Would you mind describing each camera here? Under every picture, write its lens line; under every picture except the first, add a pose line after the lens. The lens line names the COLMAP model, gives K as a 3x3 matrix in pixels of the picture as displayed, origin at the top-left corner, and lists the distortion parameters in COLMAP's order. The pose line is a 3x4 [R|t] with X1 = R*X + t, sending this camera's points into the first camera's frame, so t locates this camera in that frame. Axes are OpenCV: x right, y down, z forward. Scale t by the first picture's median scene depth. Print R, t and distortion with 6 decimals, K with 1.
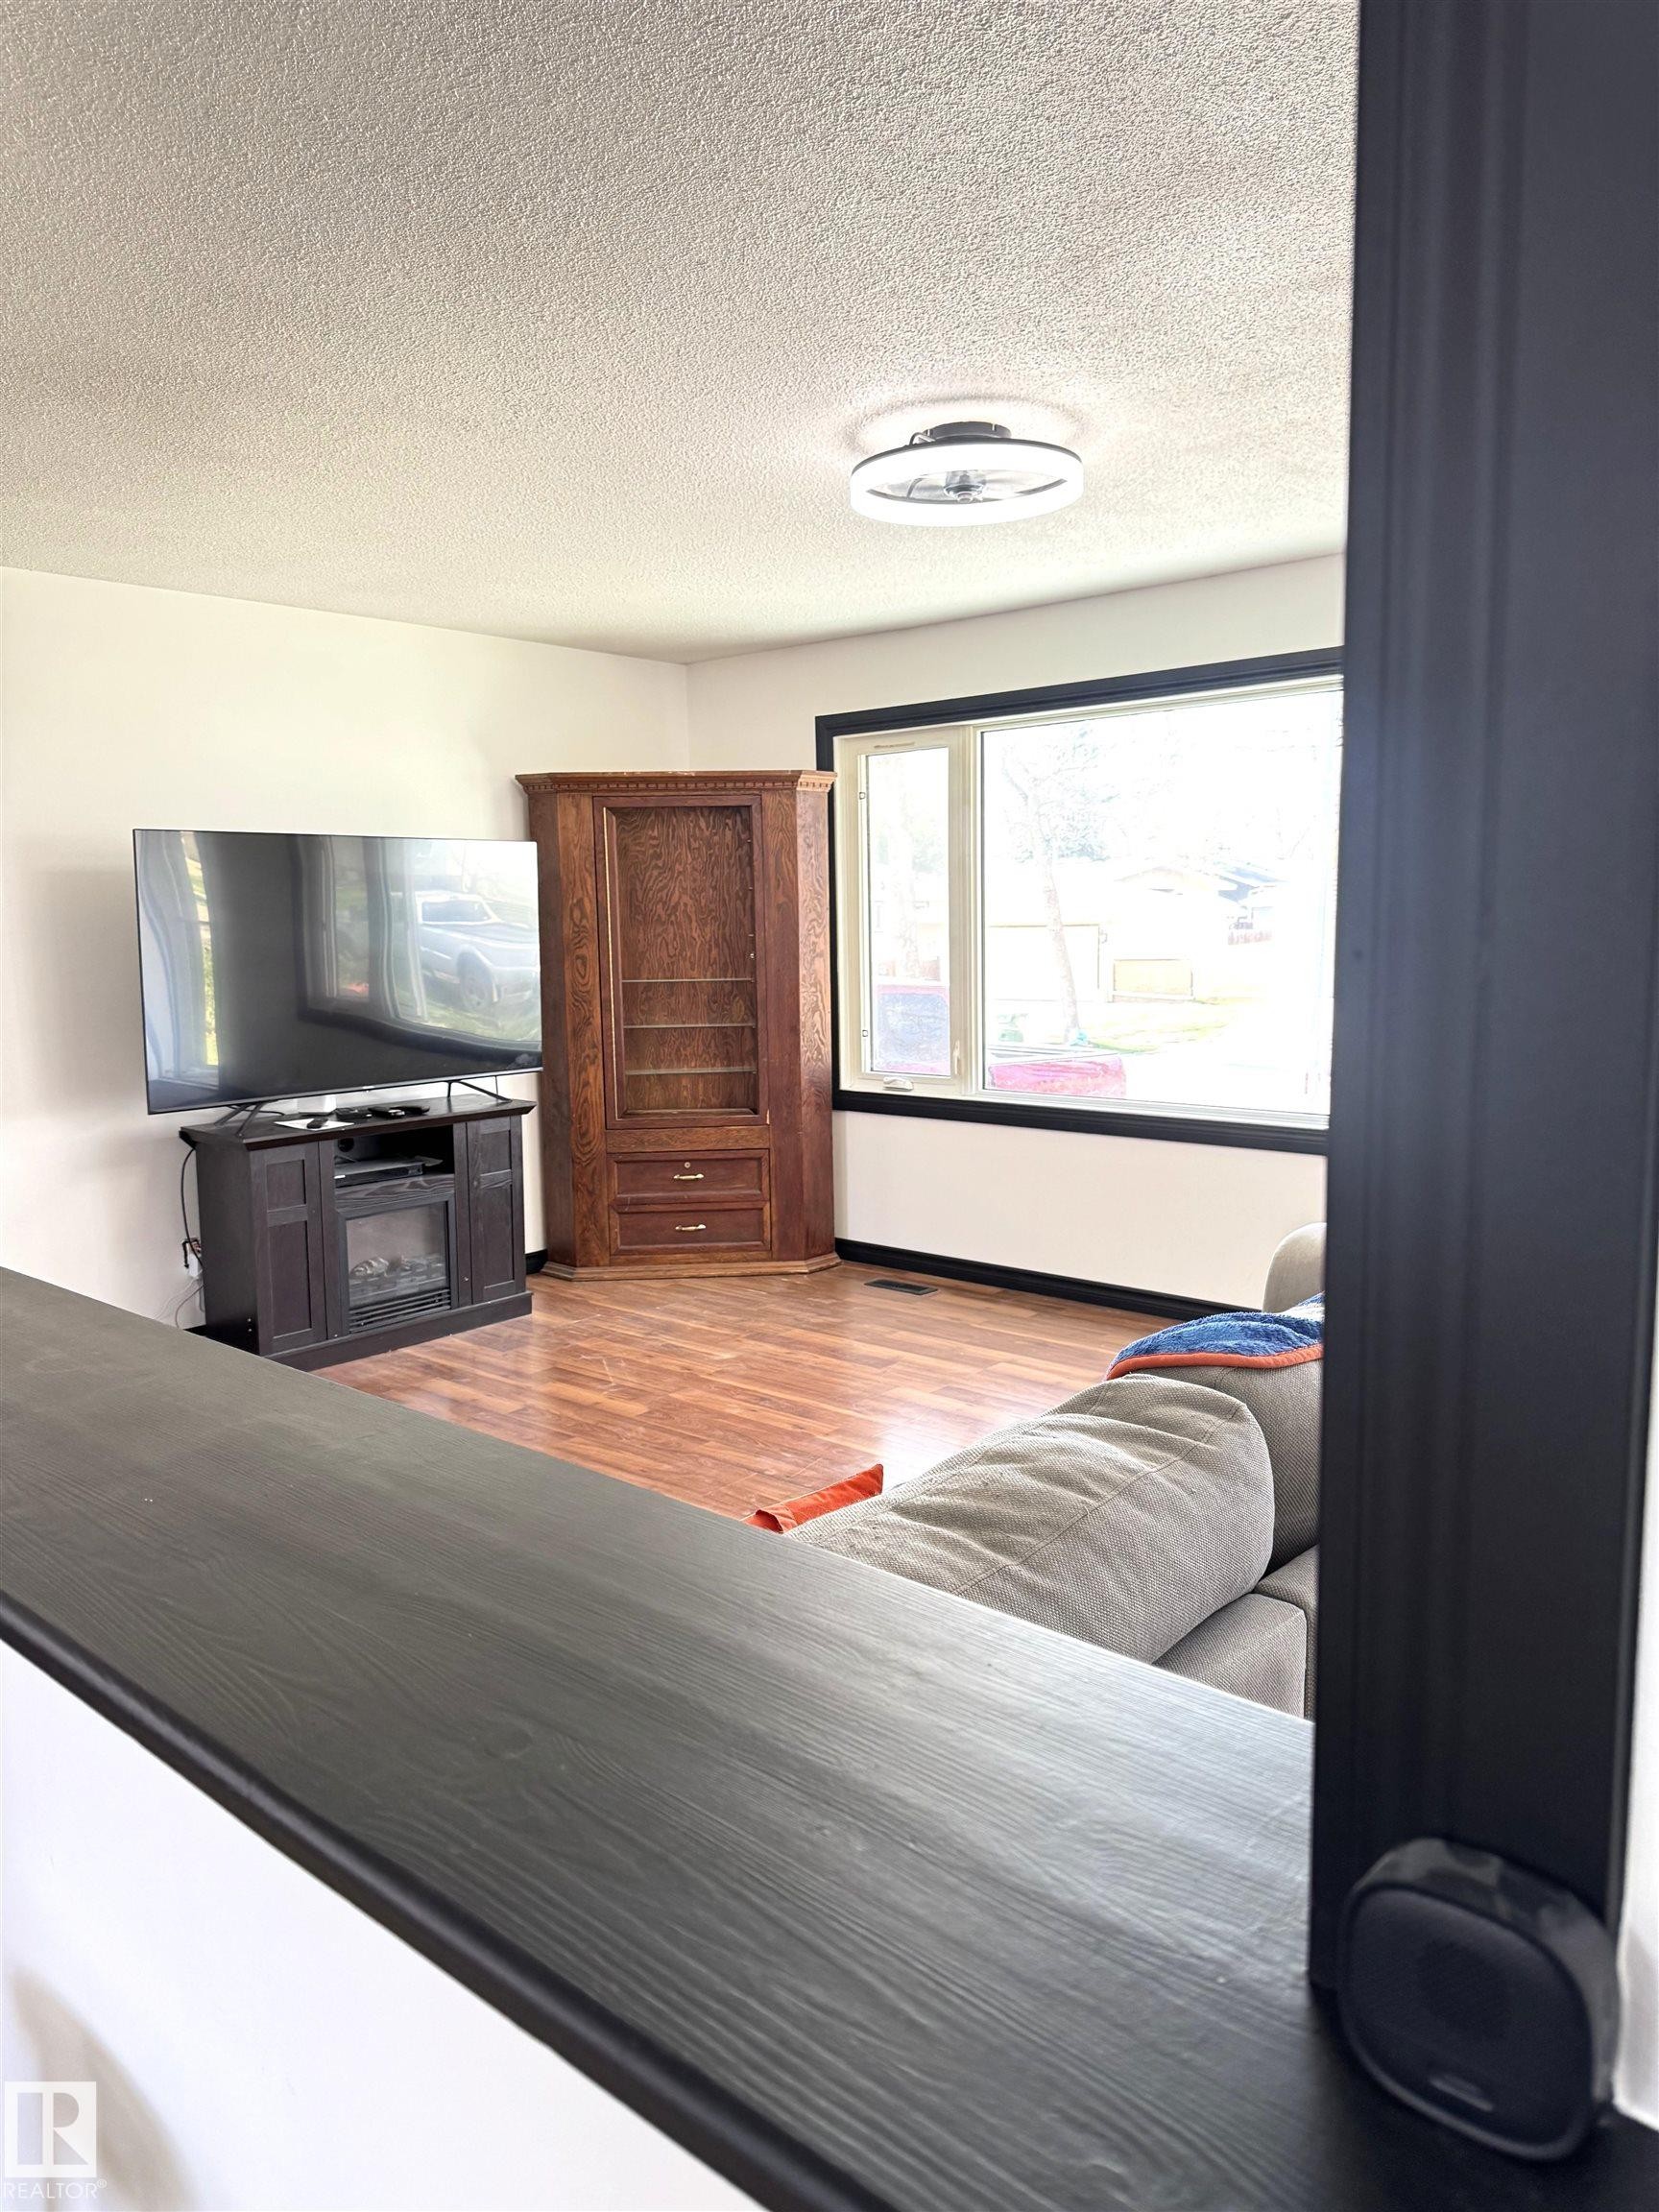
lens RADIAL K [[1561.2, 0, 817.6], [0, 1561.2, 1110.9], [0, 0, 1]] dist [0.180243, -0.337178]
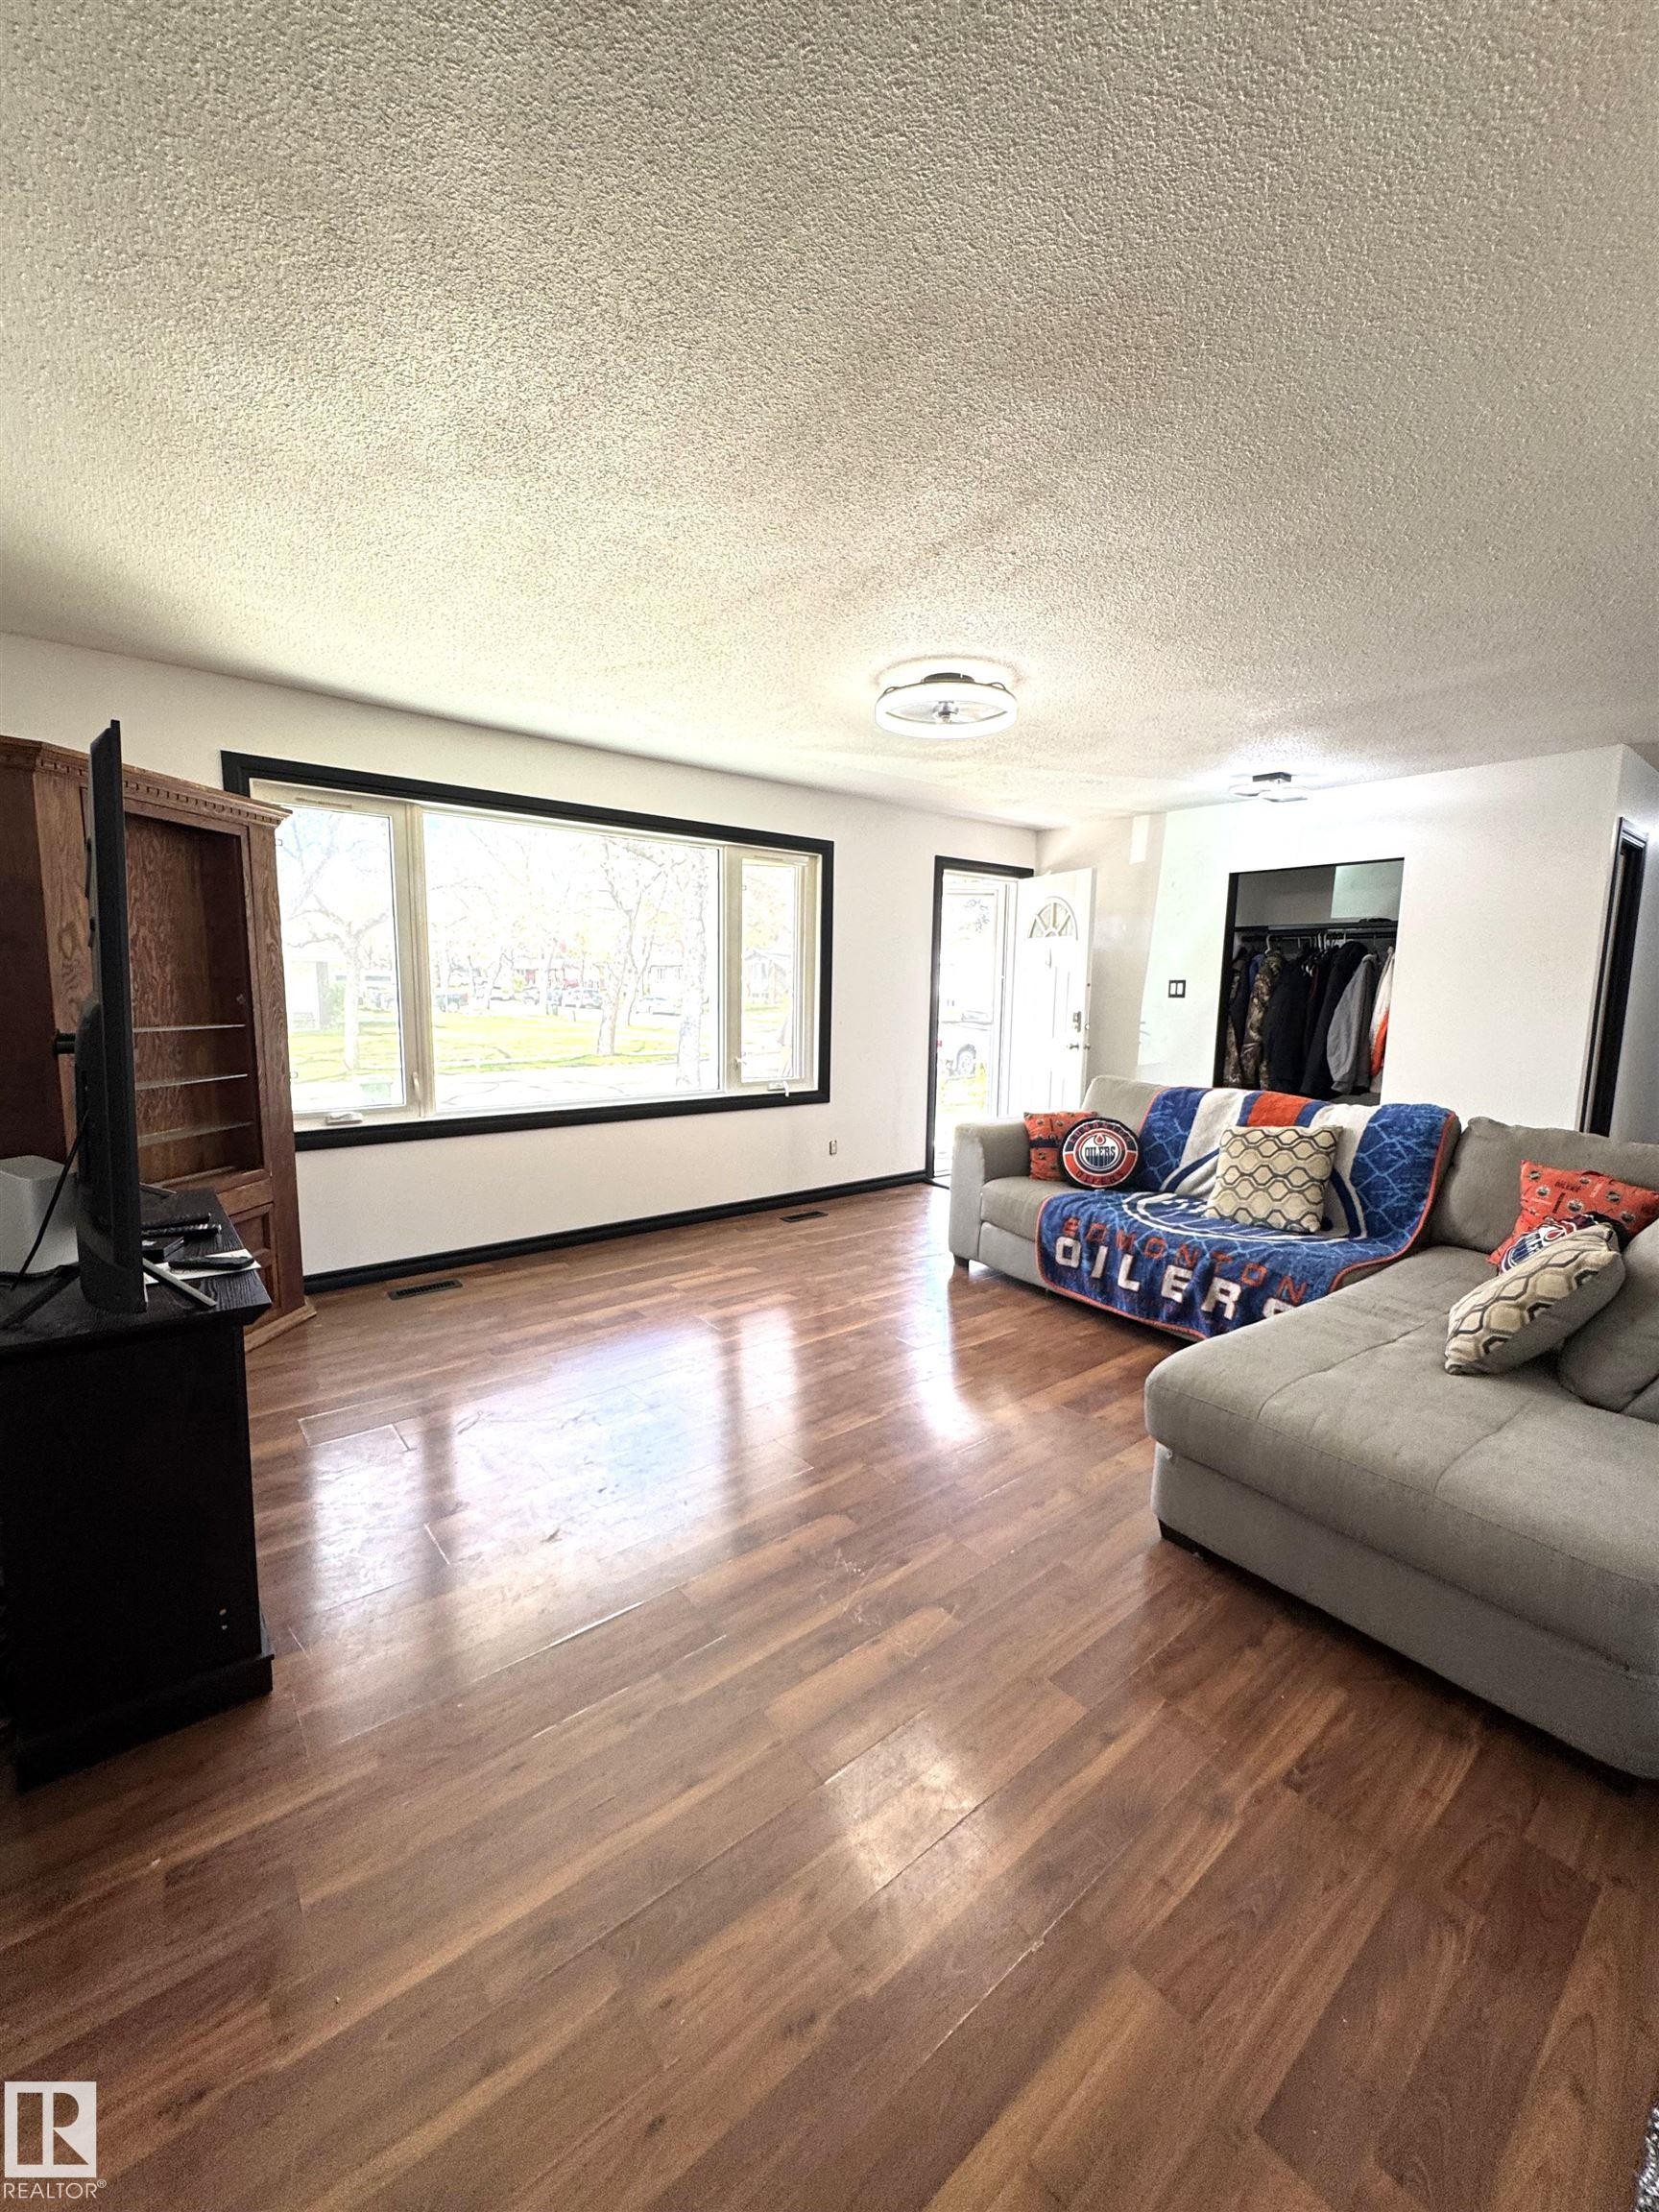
lens RADIAL K [[889.6, 0, 829.5], [0, 889.6, 1106.0], [0, 0, 1]] dist [0.007192, -0.000135]
pose [[0.157502, -0.114820, 0.980821, -0.531422], [0.111041, 0.988978, 0.097944, -0.051964], [-0.981256, 0.093484, 0.168516, 0.600078]]
